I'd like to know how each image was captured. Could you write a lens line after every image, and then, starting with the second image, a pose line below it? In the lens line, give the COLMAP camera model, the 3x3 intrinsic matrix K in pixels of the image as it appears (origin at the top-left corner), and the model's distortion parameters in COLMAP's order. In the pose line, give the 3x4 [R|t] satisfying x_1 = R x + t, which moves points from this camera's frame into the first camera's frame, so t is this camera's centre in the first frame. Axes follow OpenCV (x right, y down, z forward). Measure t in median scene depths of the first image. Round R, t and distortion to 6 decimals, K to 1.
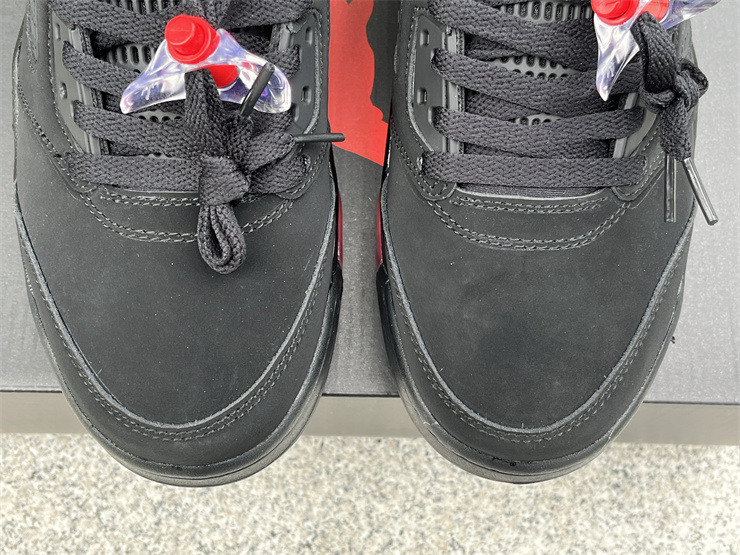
lens RADIAL K [[996.6, 0, 370.0], [0, 996.6, 277.5], [0, 0, 1]] dist [0.132176, -0.436620]
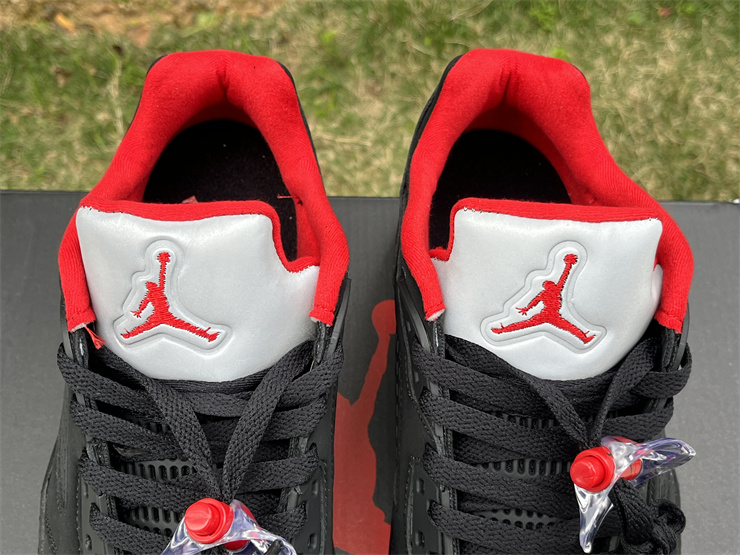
lens RADIAL K [[996.6, 0, 370.0], [0, 996.6, 277.5], [0, 0, 1]] dist [0.132176, -0.436620]
pose [[0.999855, -0.015480, -0.007115, 0.010733], [0.013685, 0.978488, -0.205851, -0.244360], [0.010149, 0.205723, 0.978558, -0.118331]]
